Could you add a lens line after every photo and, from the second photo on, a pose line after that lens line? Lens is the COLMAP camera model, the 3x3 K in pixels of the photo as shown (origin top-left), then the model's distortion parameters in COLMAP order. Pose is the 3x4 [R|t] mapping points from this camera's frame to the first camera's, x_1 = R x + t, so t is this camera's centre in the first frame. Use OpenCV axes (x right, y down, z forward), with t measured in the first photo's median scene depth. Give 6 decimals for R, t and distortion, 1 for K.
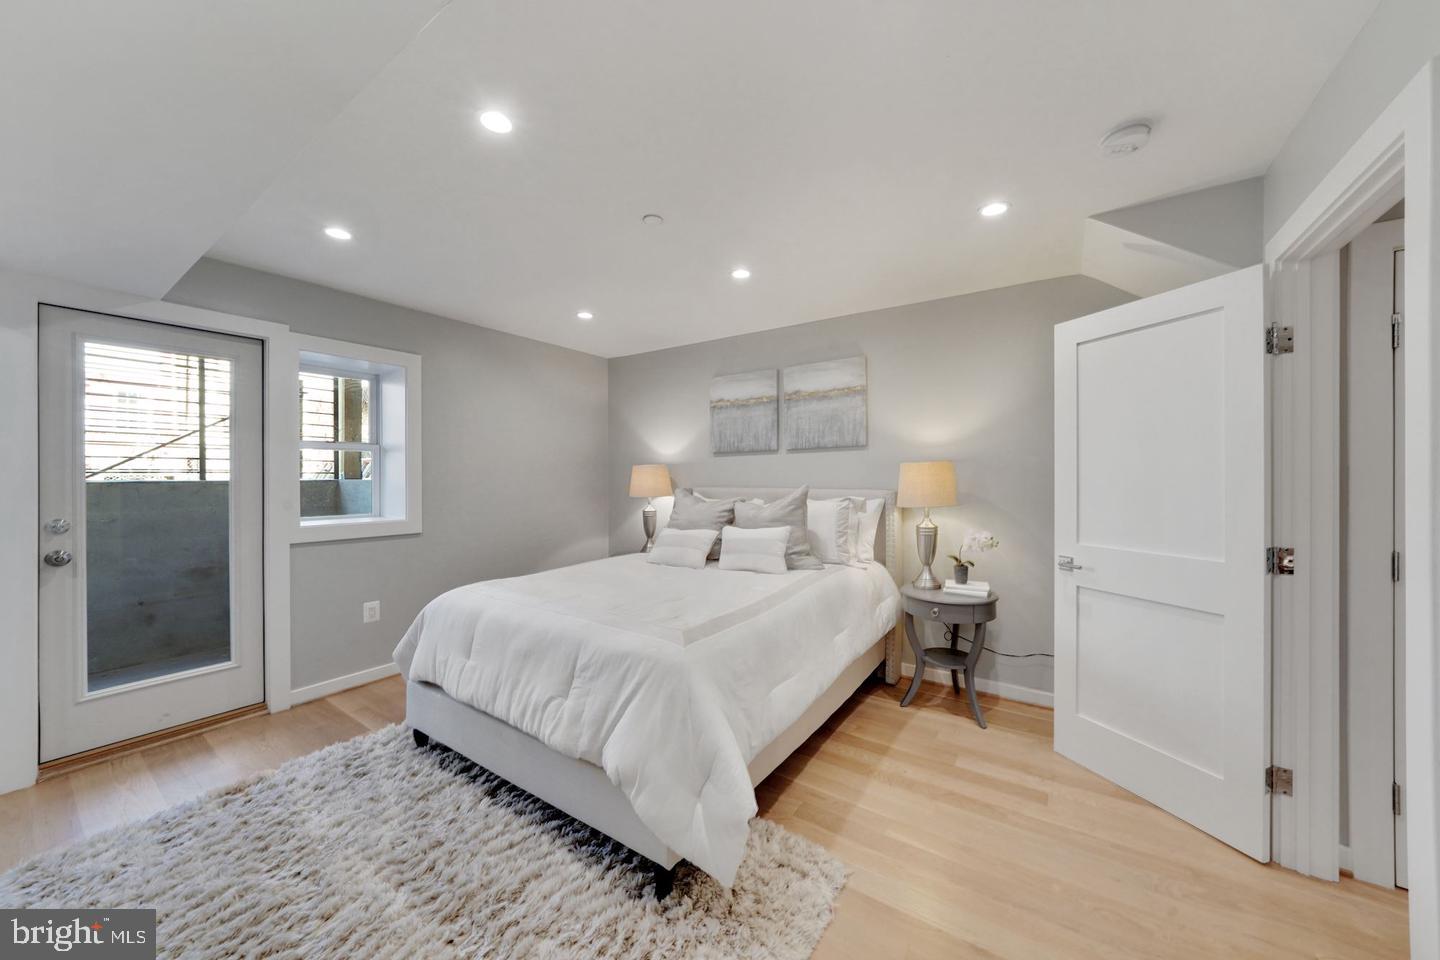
lens RADIAL K [[505.5, 0, 727.7], [0, 505.5, 472.1], [0, 0, 1]] dist [-0.007023, -0.000090]
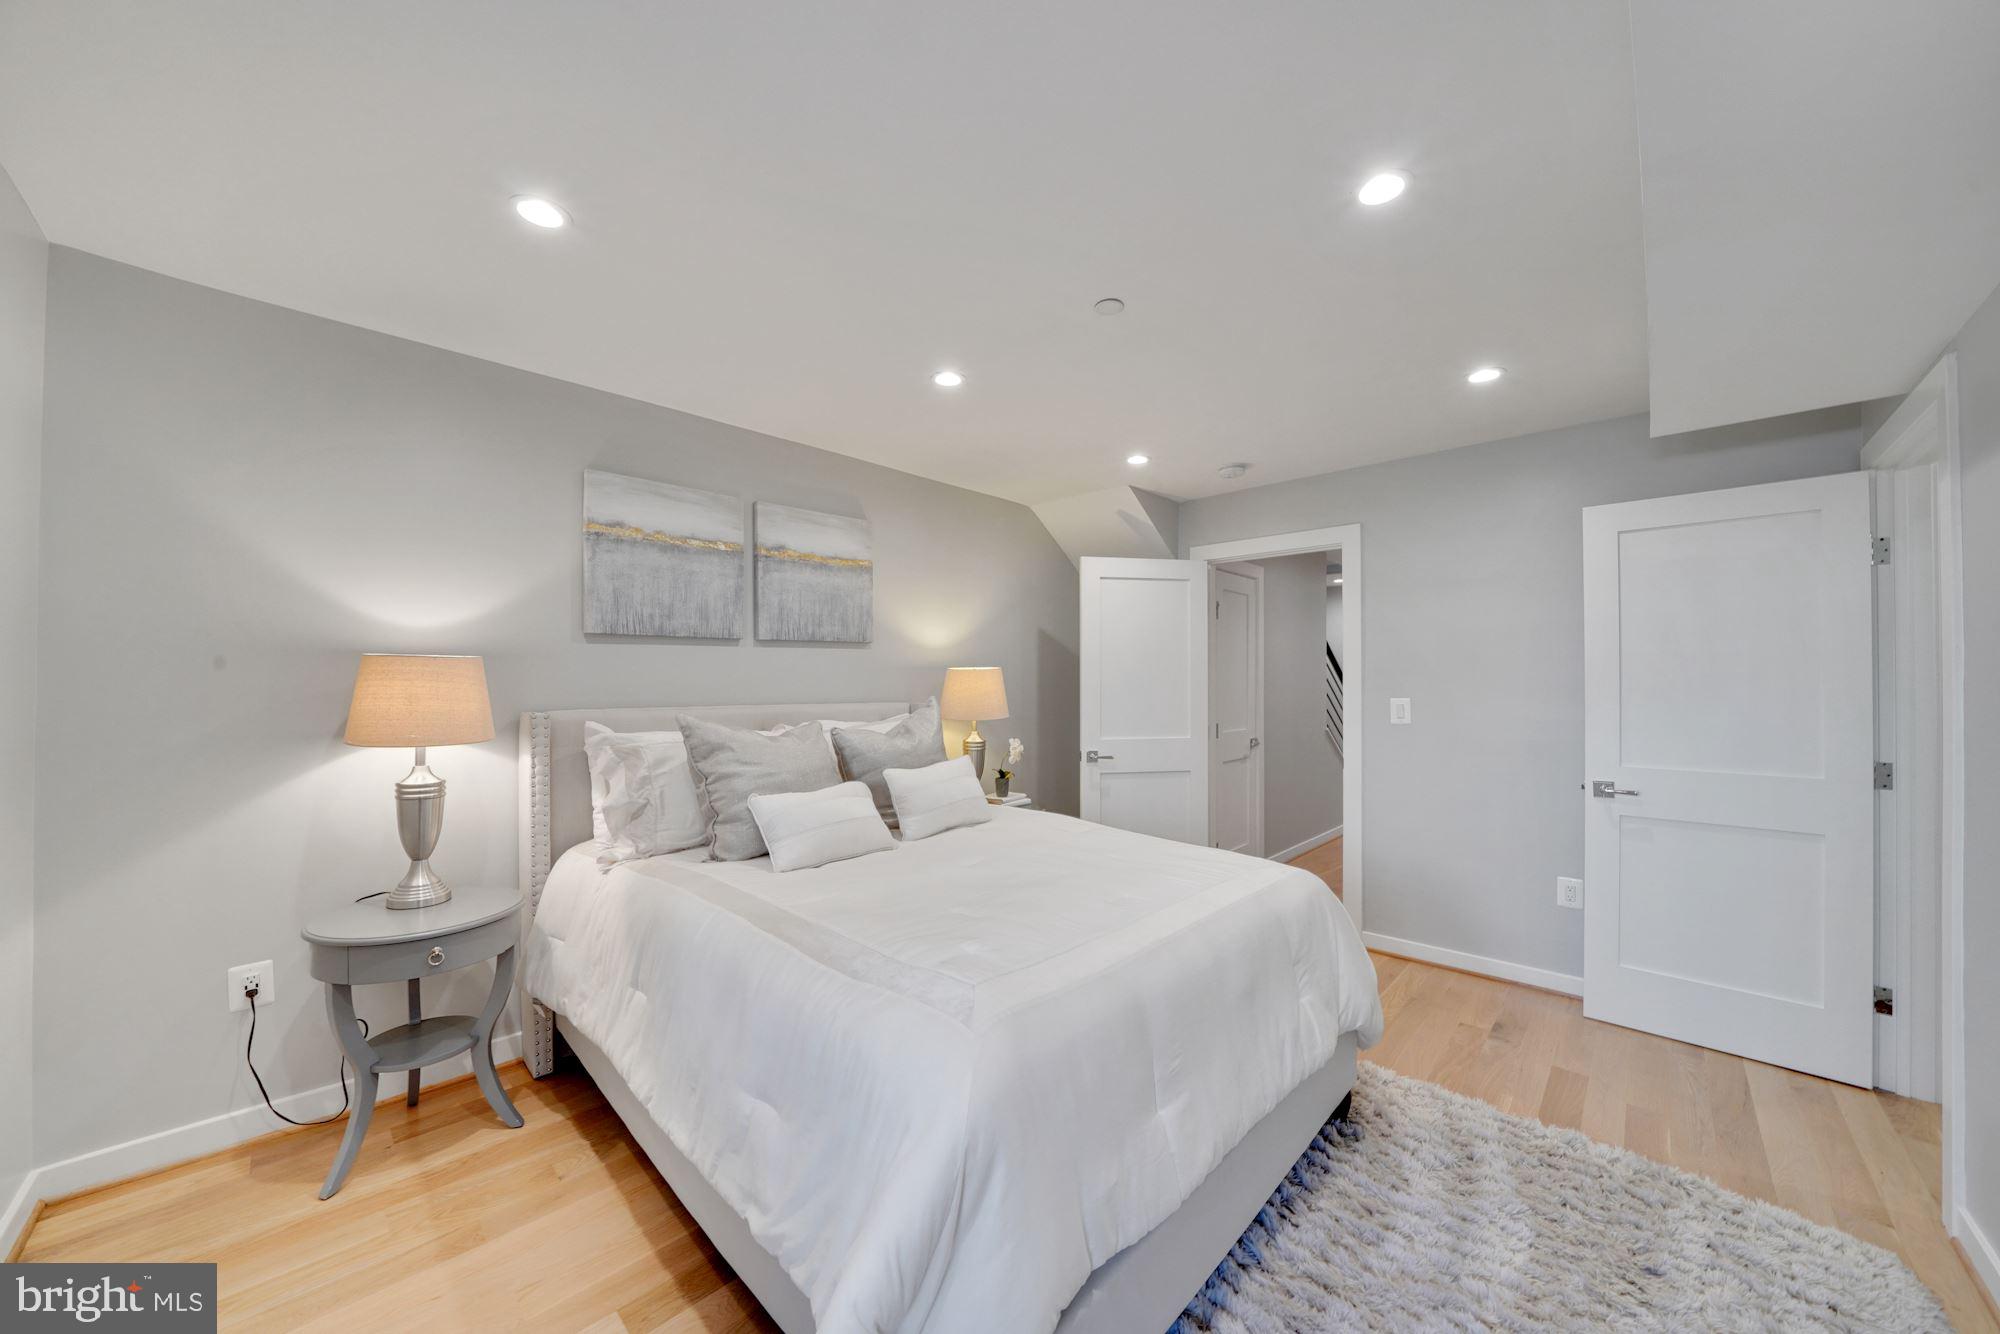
lens RADIAL K [[703.8, 0, 1006.2], [0, 703.8, 669.3], [0, 0, 1]] dist [-0.005413, -0.000082]
pose [[0.167409, 0.019185, 0.985701, -0.655687], [-0.005418, 0.999813, -0.018540, 0.003418], [-0.985873, -0.002237, 0.167481, 0.587125]]
